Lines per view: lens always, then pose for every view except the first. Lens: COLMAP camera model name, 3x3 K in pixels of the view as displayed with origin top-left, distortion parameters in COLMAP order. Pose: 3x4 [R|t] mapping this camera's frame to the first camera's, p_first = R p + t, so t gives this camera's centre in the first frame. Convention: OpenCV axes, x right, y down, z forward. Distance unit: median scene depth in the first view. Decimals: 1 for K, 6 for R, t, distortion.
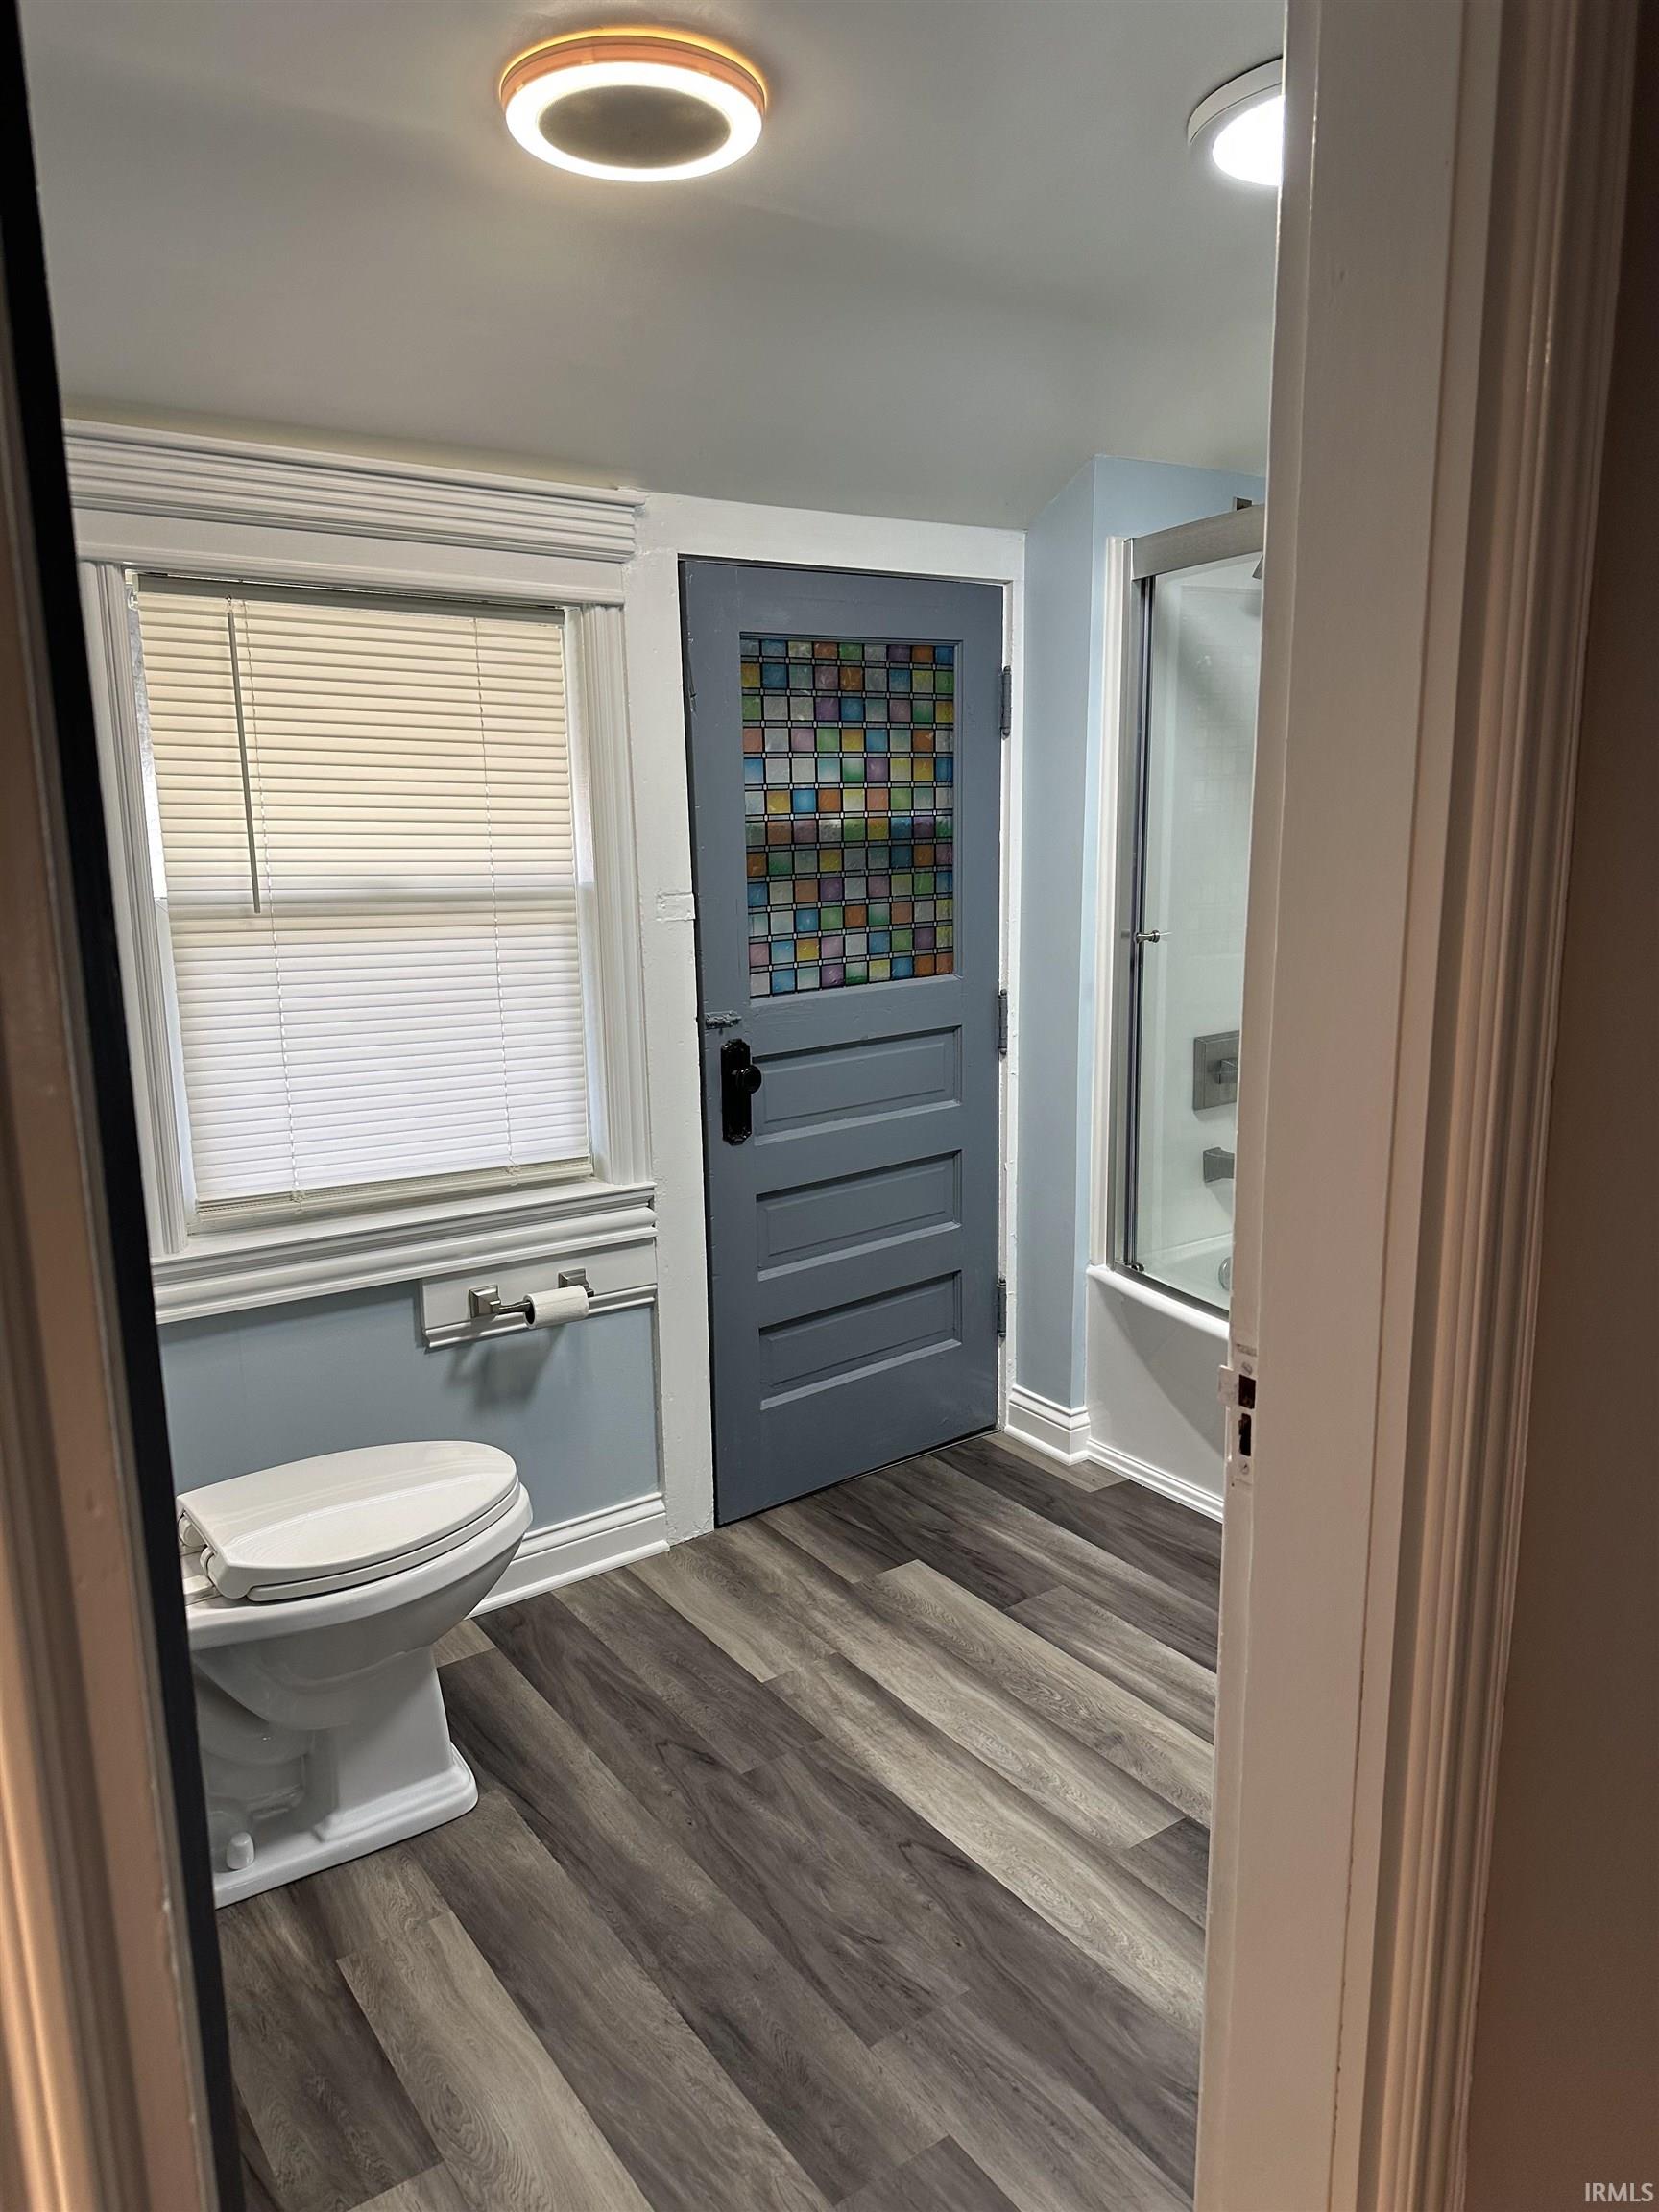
lens RADIAL K [[1544.8, 0, 841.6], [0, 1544.8, 1115.9], [0, 0, 1]] dist [0.003588, -0.030229]
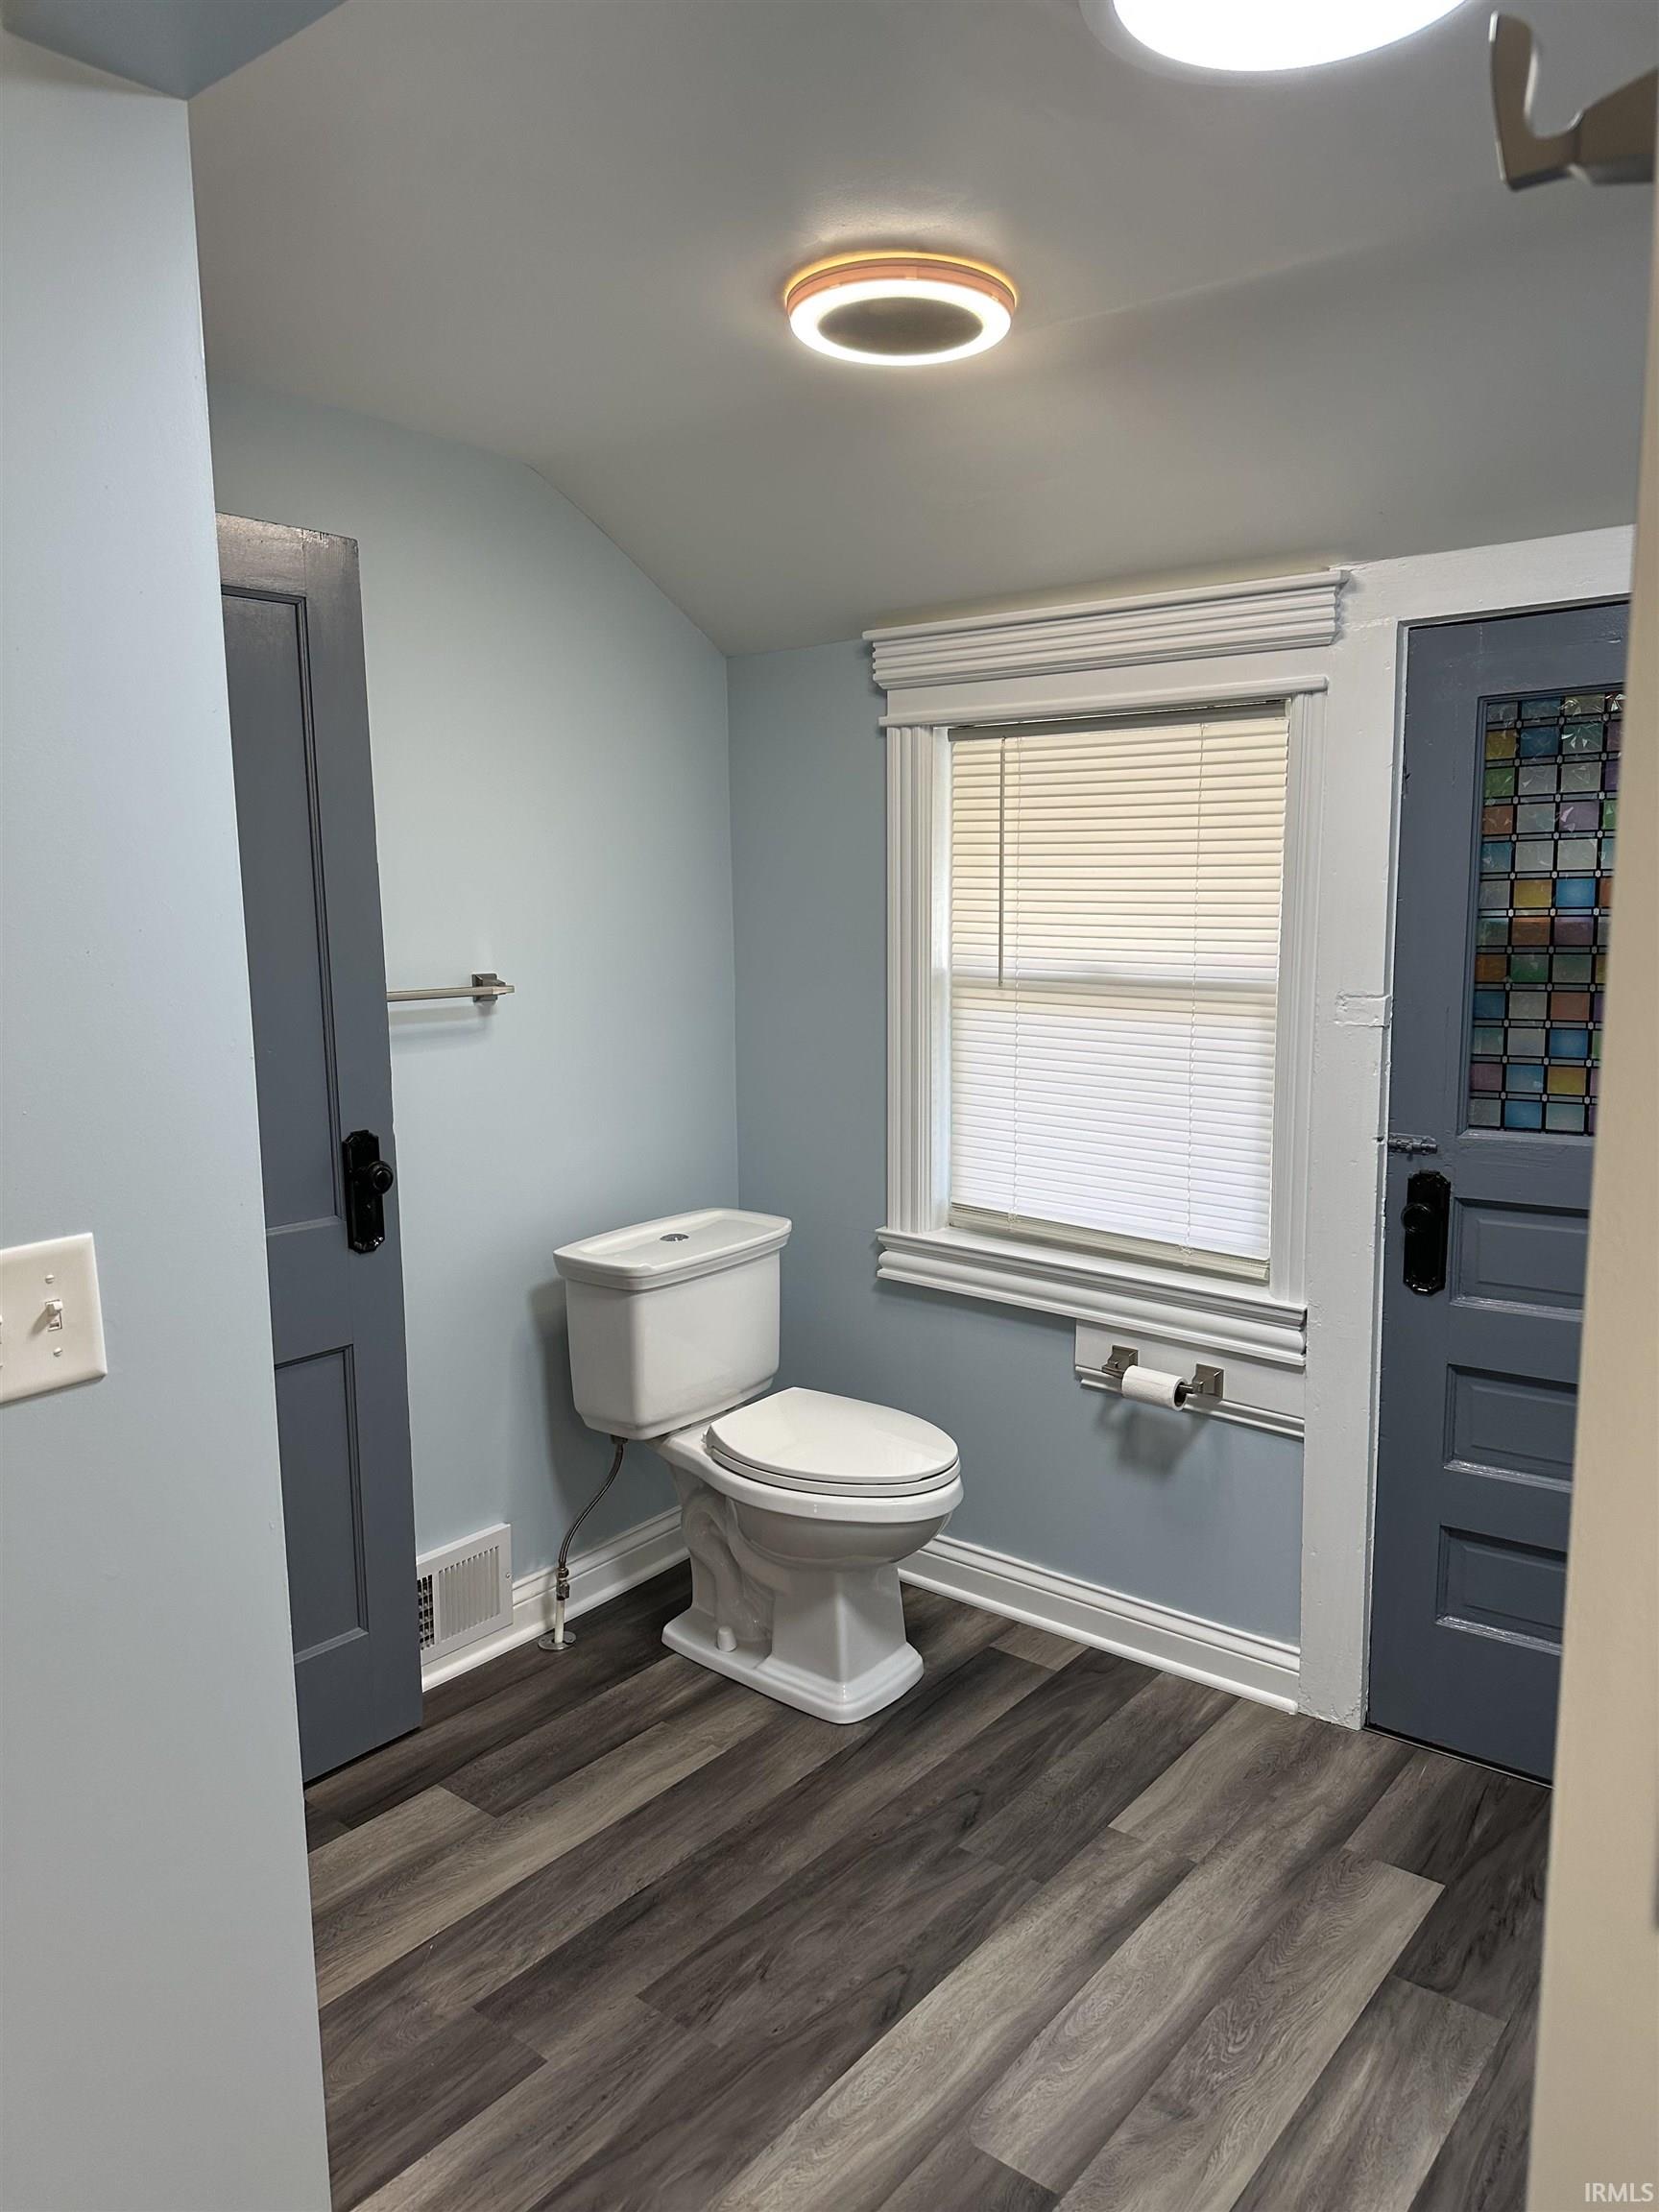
lens RADIAL K [[1548.8, 0, 817.9], [0, 1548.8, 1104.4], [0, 0, 1]] dist [0.097065, -0.119998]
pose [[0.257179, 0.132166, -0.957283, 0.727138], [-0.183132, 0.979319, 0.086009, -0.107549], [0.948853, 0.153189, 0.276064, 0.479726]]
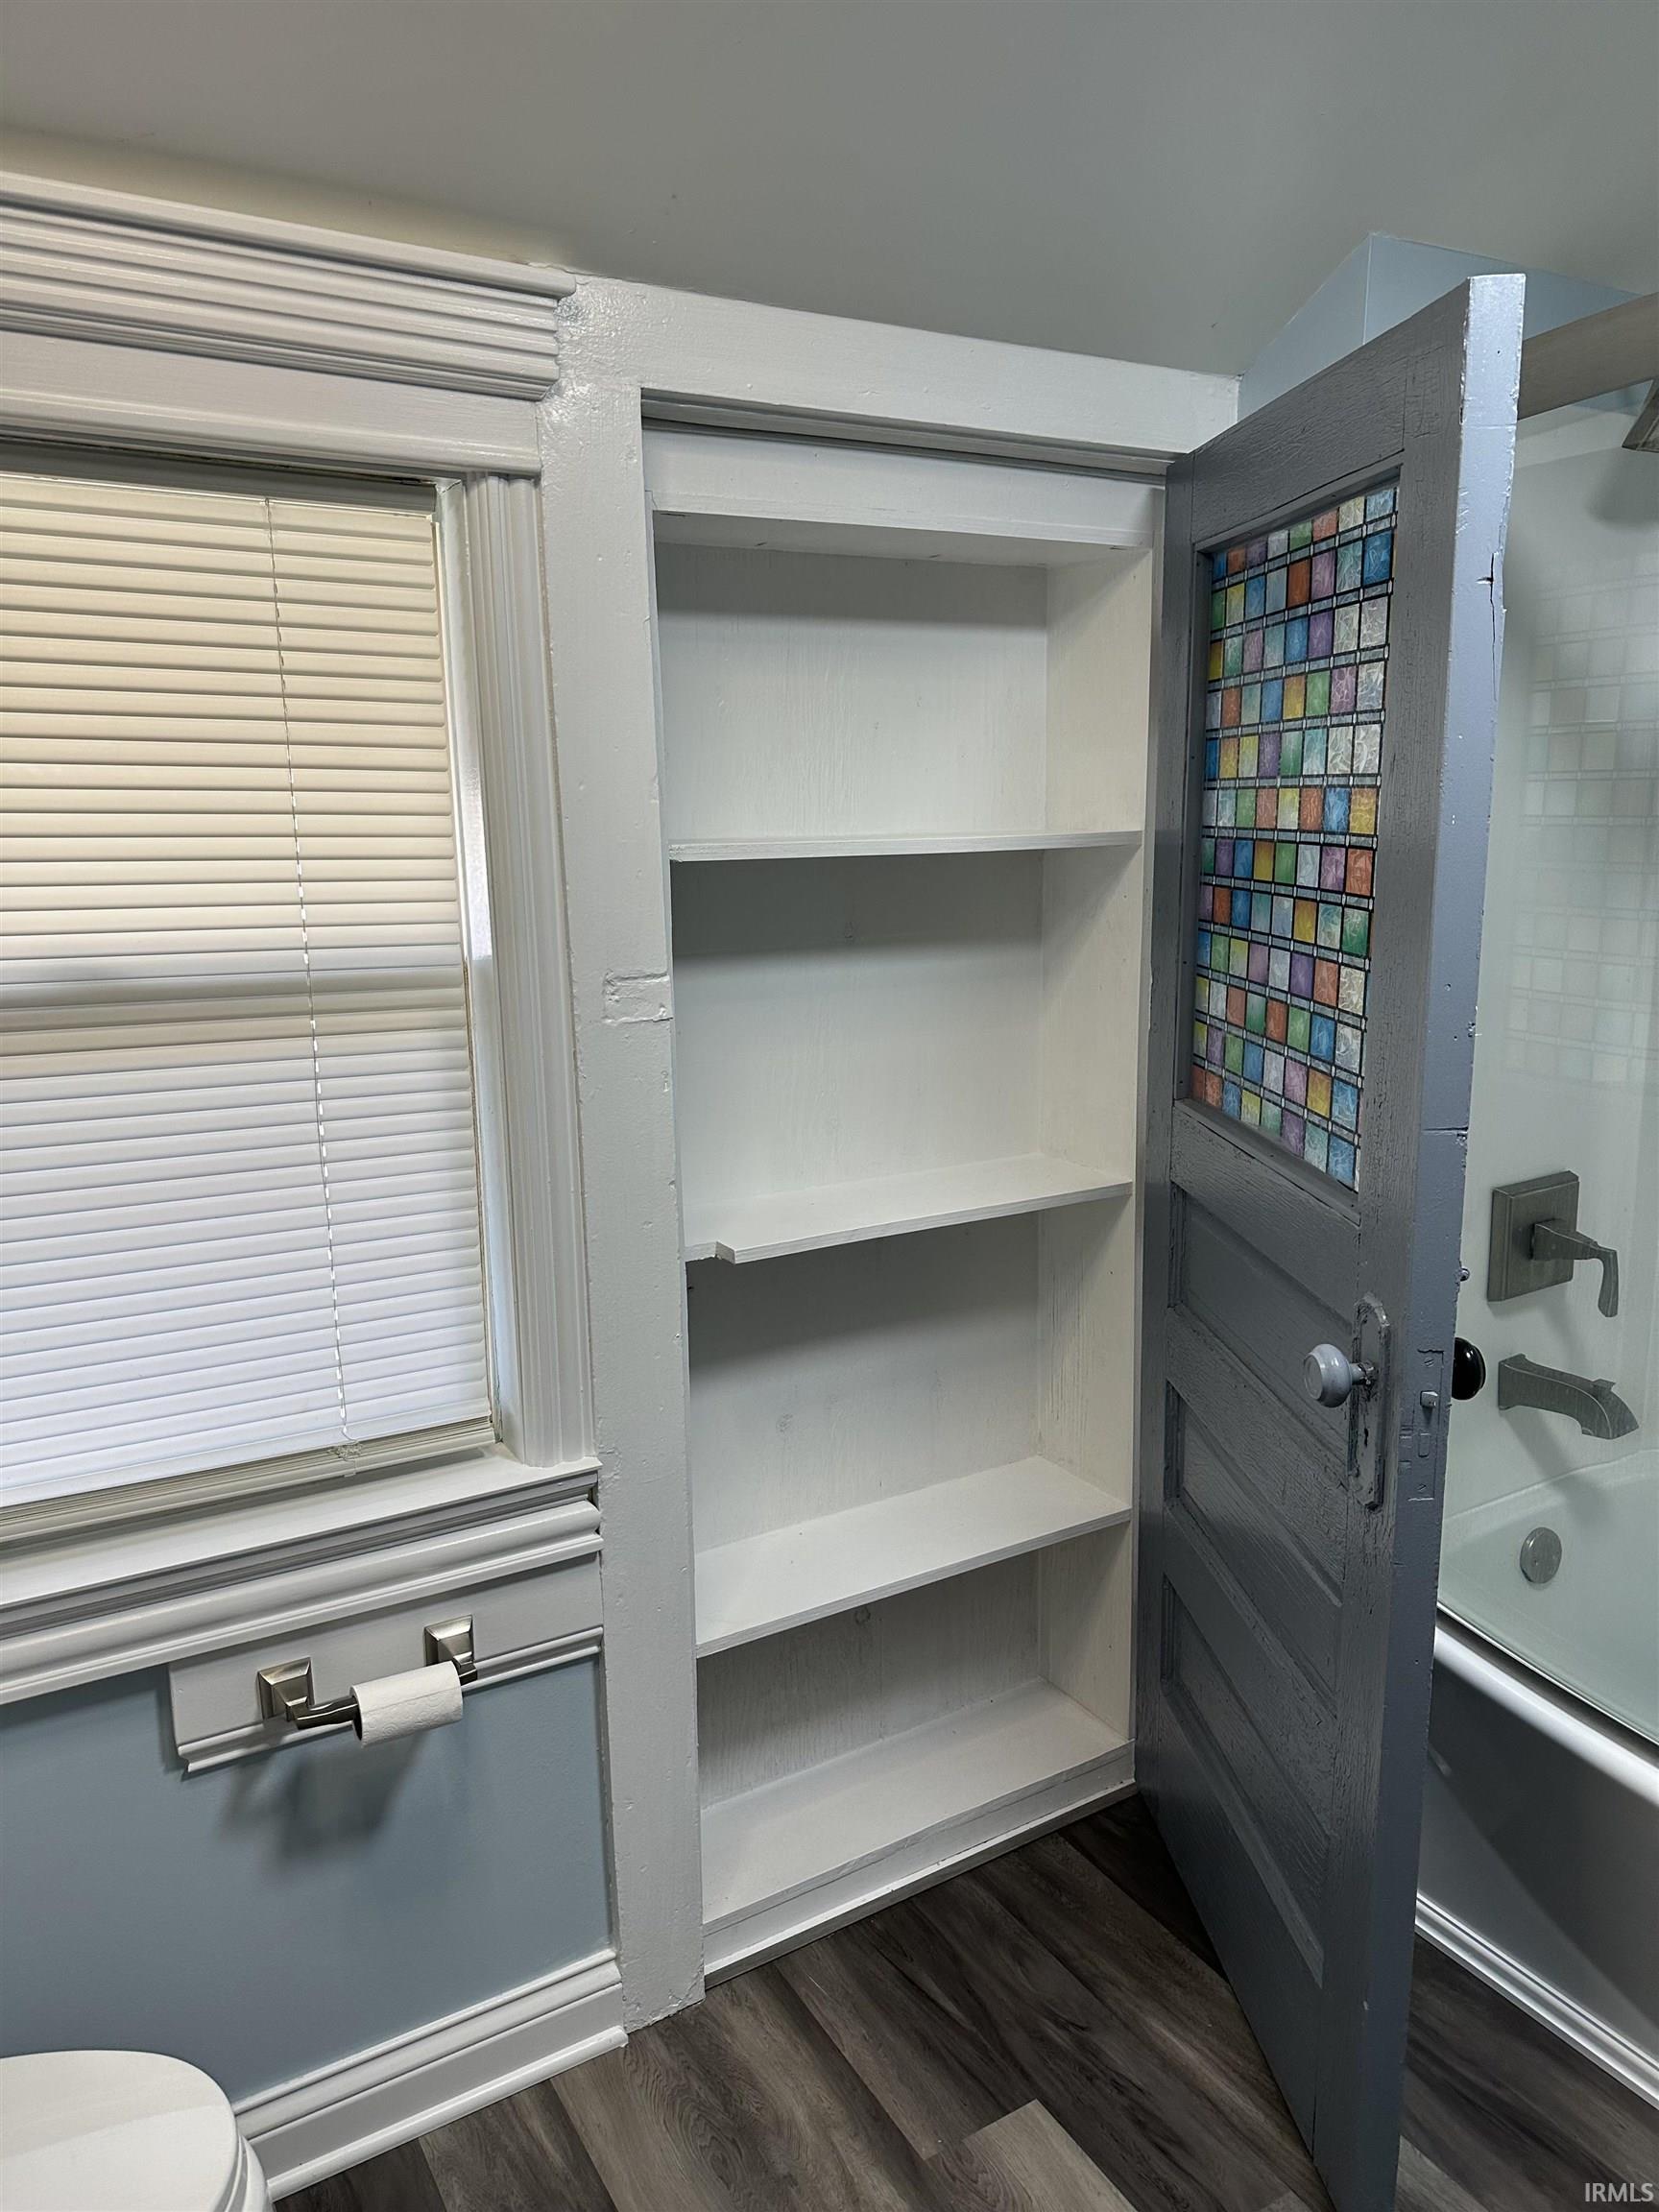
lens RADIAL K [[1583.1, 0, 856.1], [0, 1583.1, 1094.7], [0, 0, 1]] dist [0.000739, 0.002799]
pose [[0.997576, 0.014676, -0.068021, 0.017369], [-0.014792, 0.999890, -0.001204, -0.104685], [0.067996, 0.002207, 0.997683, 0.428398]]
